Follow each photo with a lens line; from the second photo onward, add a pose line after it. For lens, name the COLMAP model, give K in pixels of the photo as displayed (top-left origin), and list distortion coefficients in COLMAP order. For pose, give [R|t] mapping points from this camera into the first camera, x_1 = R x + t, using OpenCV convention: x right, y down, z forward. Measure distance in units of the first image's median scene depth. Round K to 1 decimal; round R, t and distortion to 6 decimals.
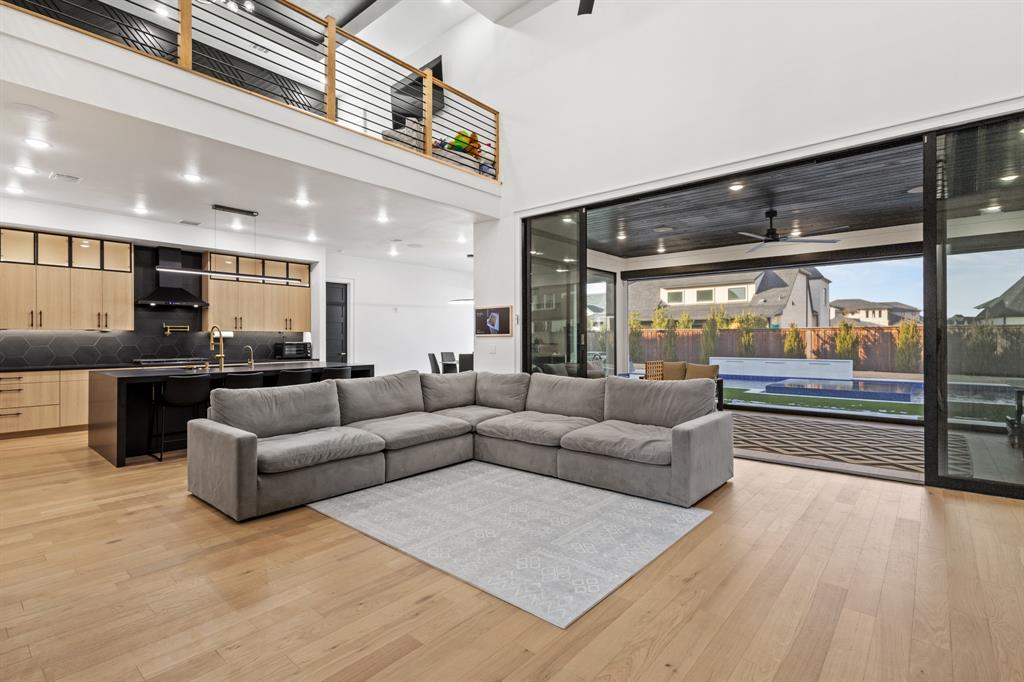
lens RADIAL K [[475.4, 0, 515.2], [0, 475.4, 337.5], [0, 0, 1]] dist [0.000226, 0.000057]
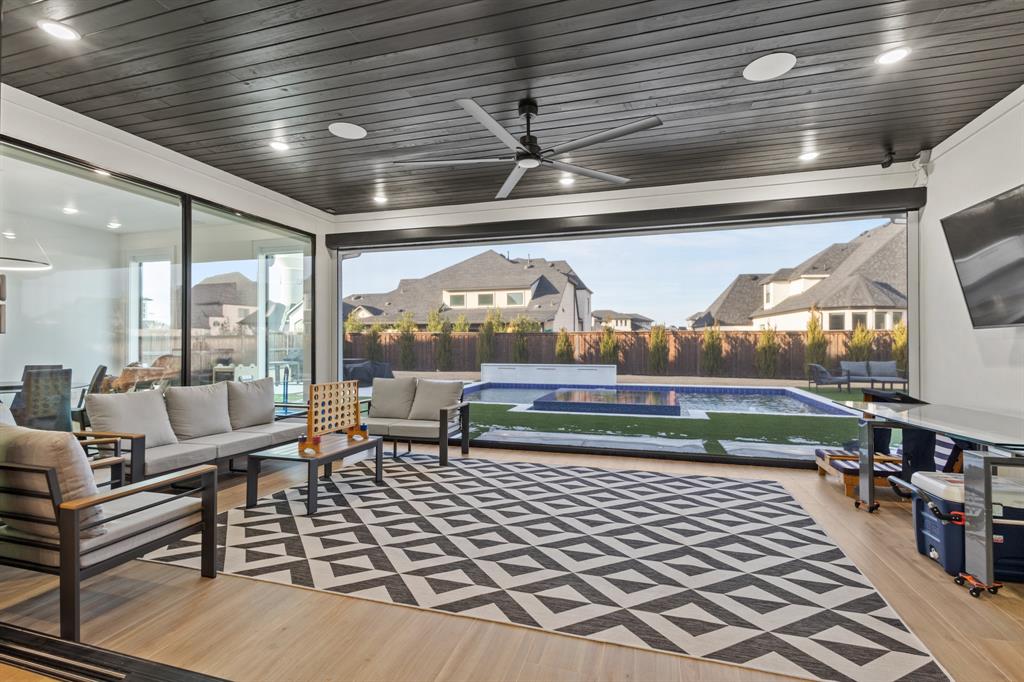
lens RADIAL K [[475.4, 0, 508.0], [0, 475.4, 342.2], [0, 0, 1]] dist [0.000226, 0.000057]
pose [[0.915884, 0.001061, 0.401441, 0.069615], [-0.000812, 0.999999, -0.000790, 0.001517], [-0.401441, 0.000398, 0.915885, 0.118771]]
